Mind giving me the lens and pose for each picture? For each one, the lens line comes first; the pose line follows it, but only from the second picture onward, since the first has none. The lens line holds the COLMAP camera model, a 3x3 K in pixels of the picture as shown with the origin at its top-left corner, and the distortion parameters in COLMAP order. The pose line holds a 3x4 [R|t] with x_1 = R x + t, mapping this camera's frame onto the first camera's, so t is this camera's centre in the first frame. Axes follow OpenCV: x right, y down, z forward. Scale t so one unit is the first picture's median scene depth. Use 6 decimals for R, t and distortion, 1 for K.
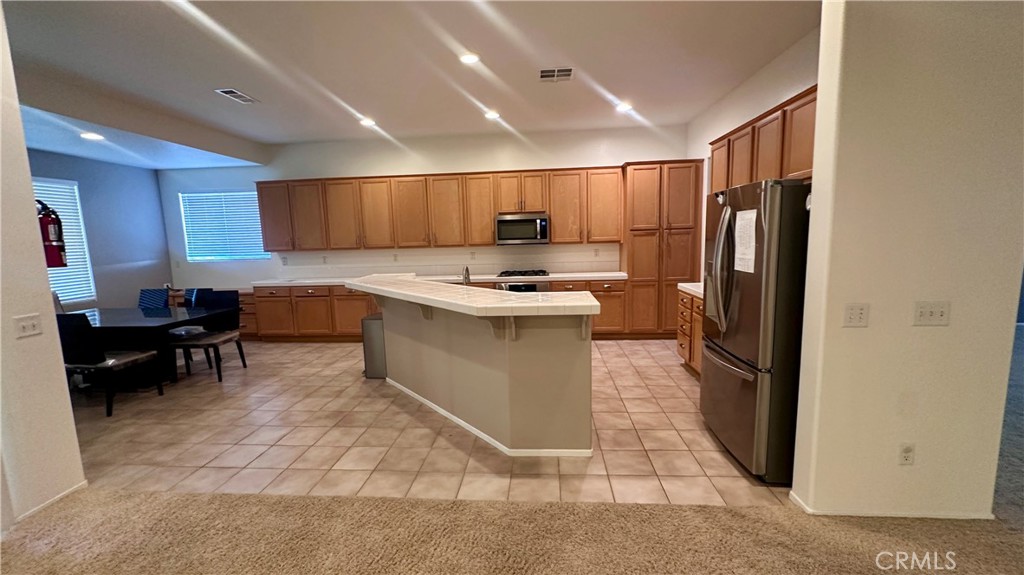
lens RADIAL K [[405.5, 0, 507.2], [0, 405.5, 290.1], [0, 0, 1]] dist [-0.004127, 0.001347]
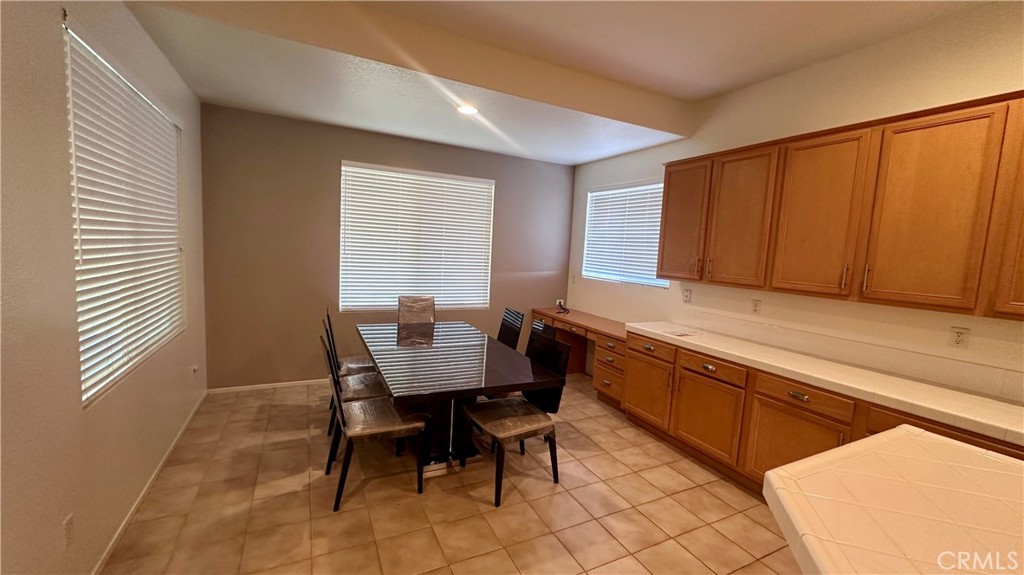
lens RADIAL K [[405.5, 0, 518.9], [0, 405.5, 290.4], [0, 0, 1]] dist [-0.004127, 0.001347]
pose [[0.541027, 0.144411, -0.828514, -0.213847], [-0.183476, 0.981685, 0.051298, -0.072848], [0.820747, 0.124259, 0.557614, 0.520119]]
